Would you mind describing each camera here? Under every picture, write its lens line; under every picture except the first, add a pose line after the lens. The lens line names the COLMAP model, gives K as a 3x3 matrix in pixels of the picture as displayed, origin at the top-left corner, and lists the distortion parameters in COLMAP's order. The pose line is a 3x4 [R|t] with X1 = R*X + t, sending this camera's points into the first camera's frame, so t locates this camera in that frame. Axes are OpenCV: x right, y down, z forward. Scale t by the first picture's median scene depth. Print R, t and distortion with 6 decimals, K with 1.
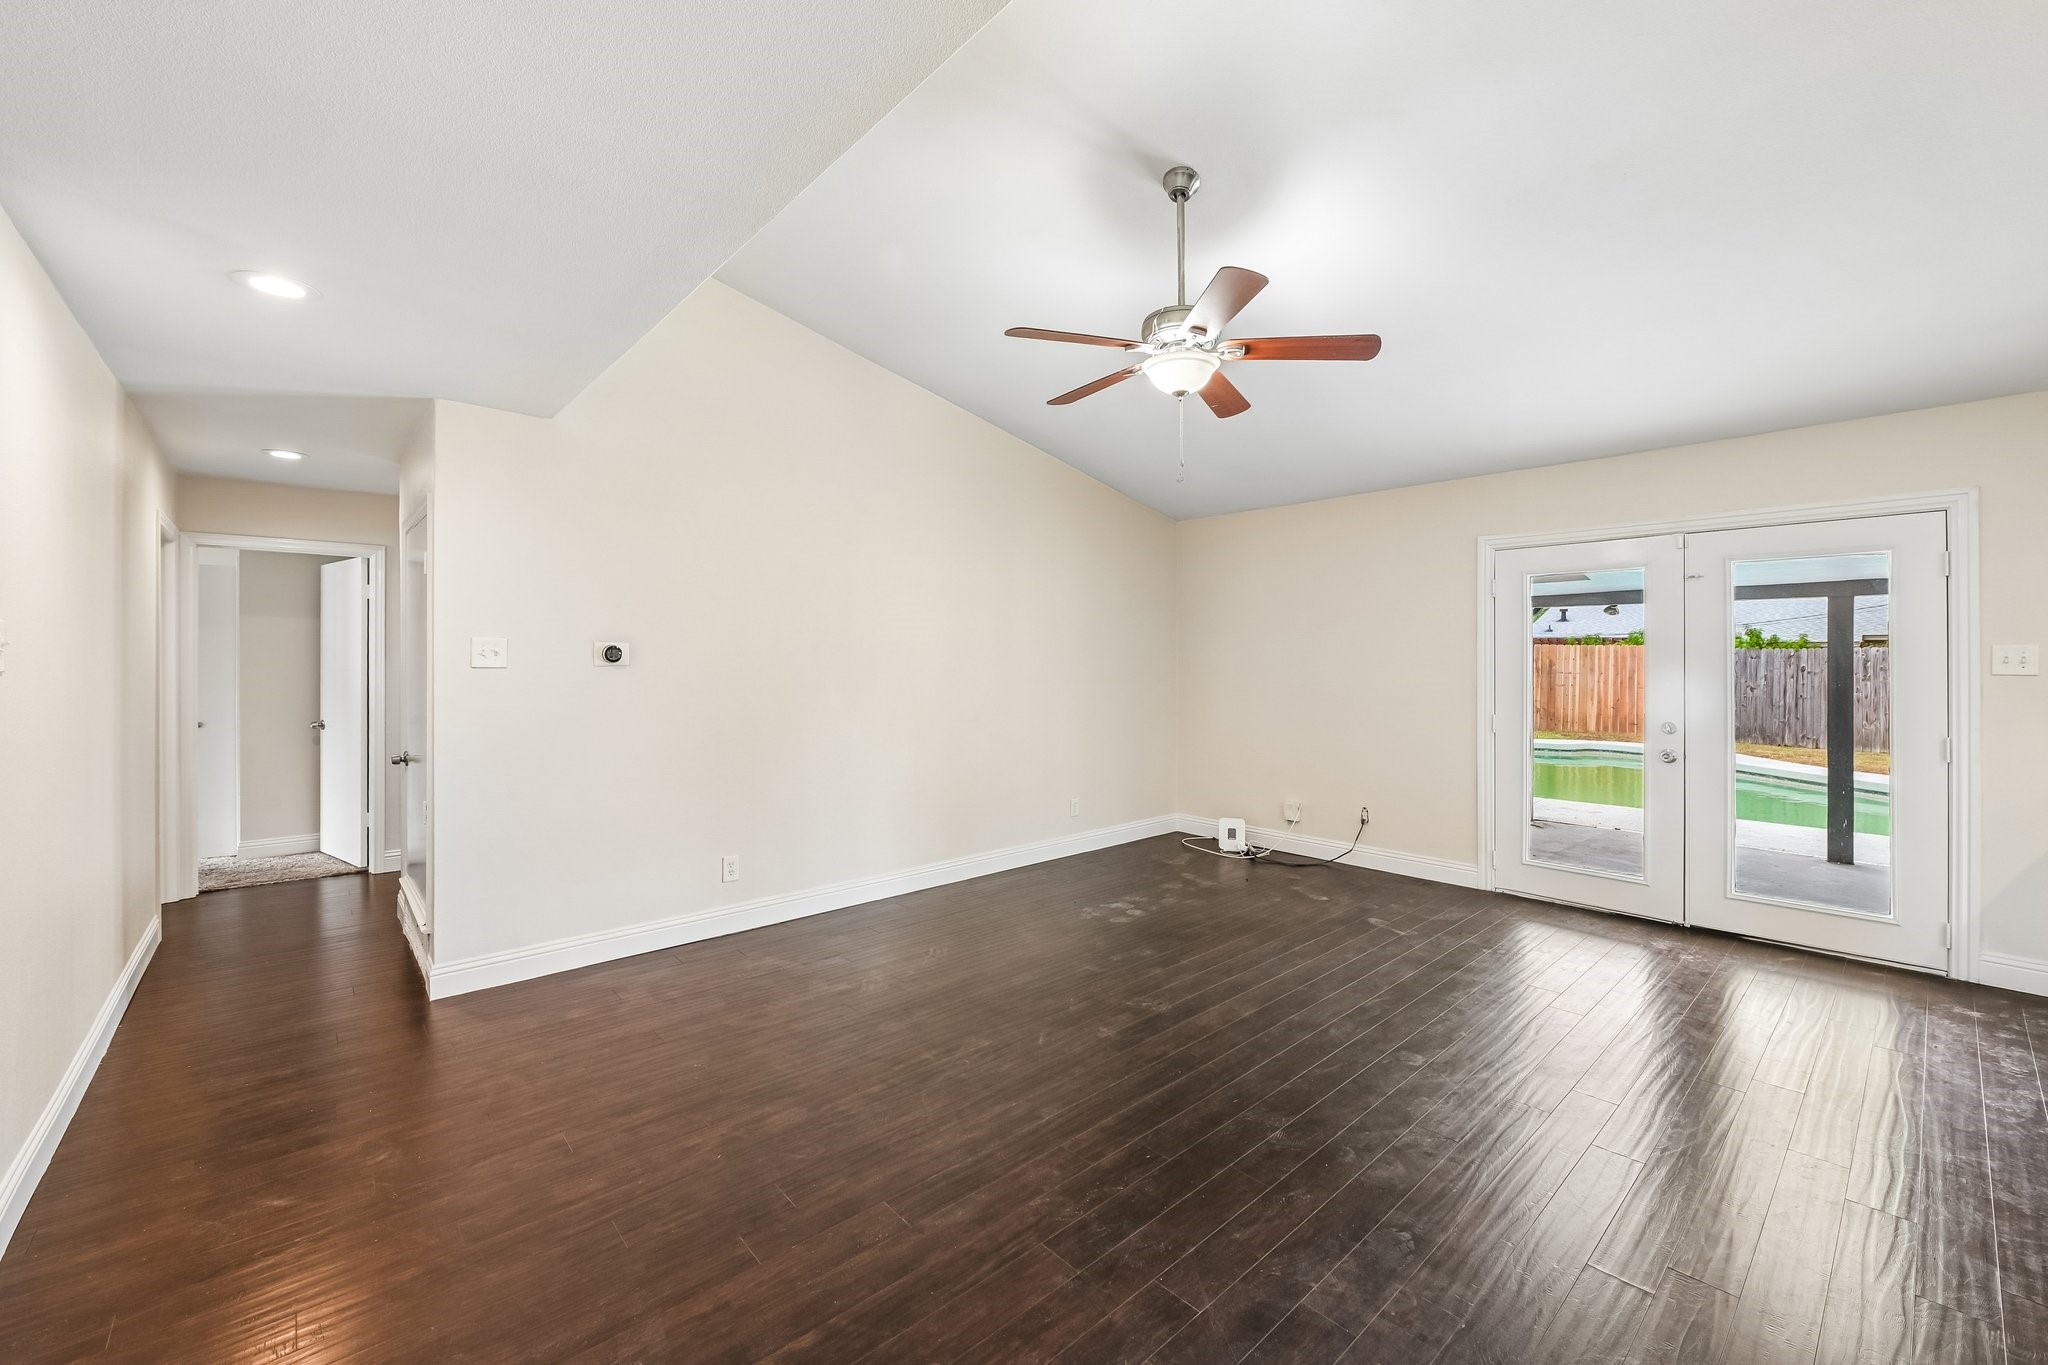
lens RADIAL K [[828.2, 0, 1038.5], [0, 828.2, 655.5], [0, 0, 1]] dist [-0.007268, -0.000878]
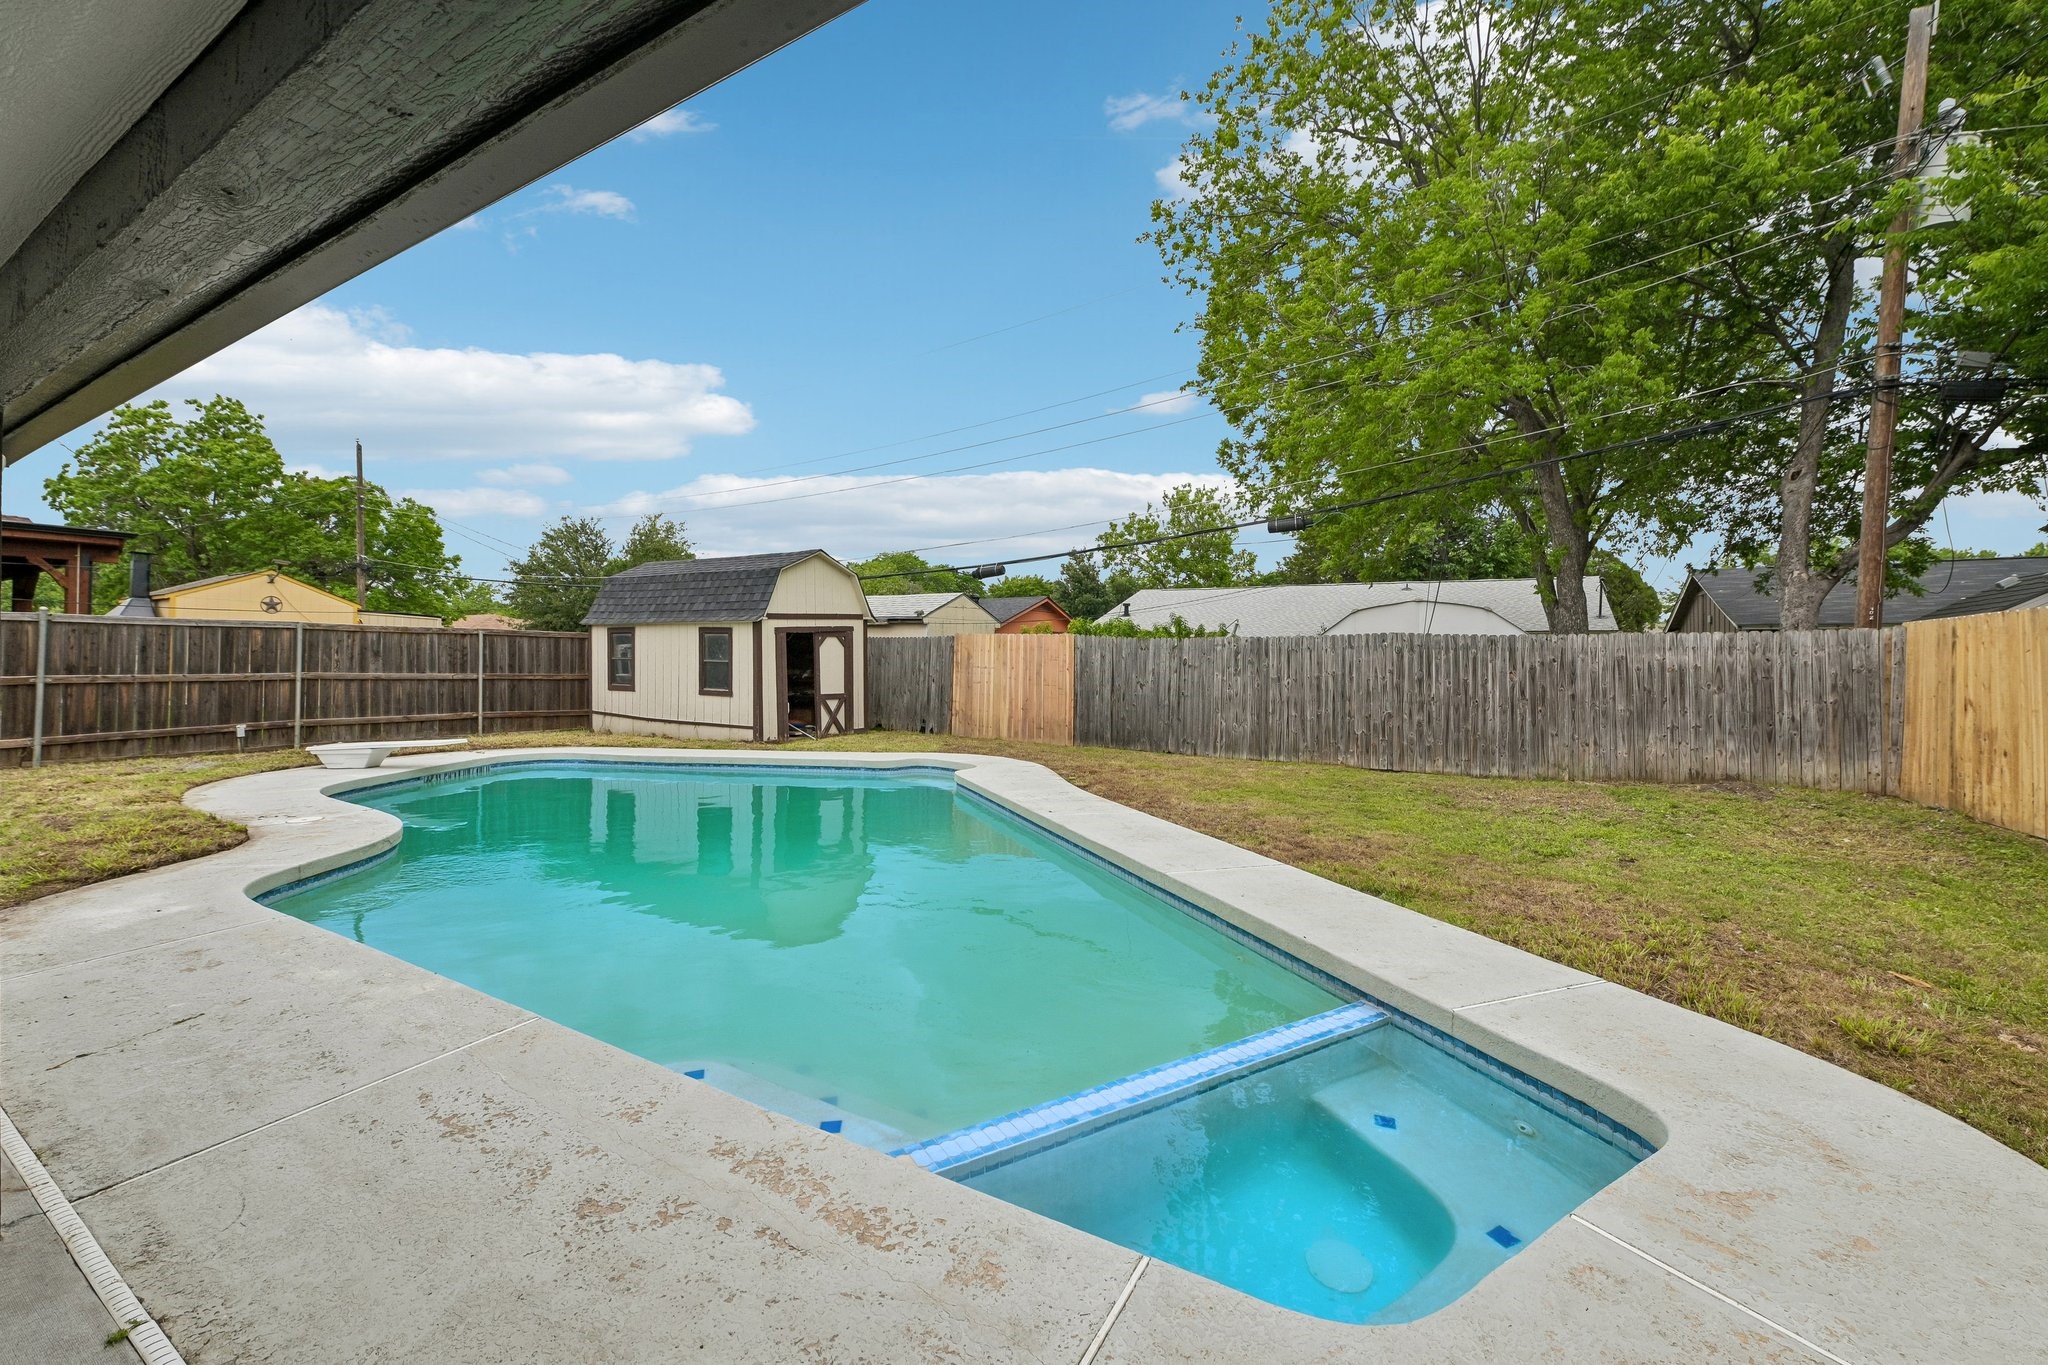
lens RADIAL K [[828.2, 0, 1018.9], [0, 828.2, 667.0], [0, 0, 1]] dist [-0.007268, -0.000878]
pose [[0.953527, 0.001188, 0.301306, 0.440546], [-0.006169, 0.999860, 0.015581, 0.008074], [-0.301245, -0.016715, 0.953400, 0.206833]]
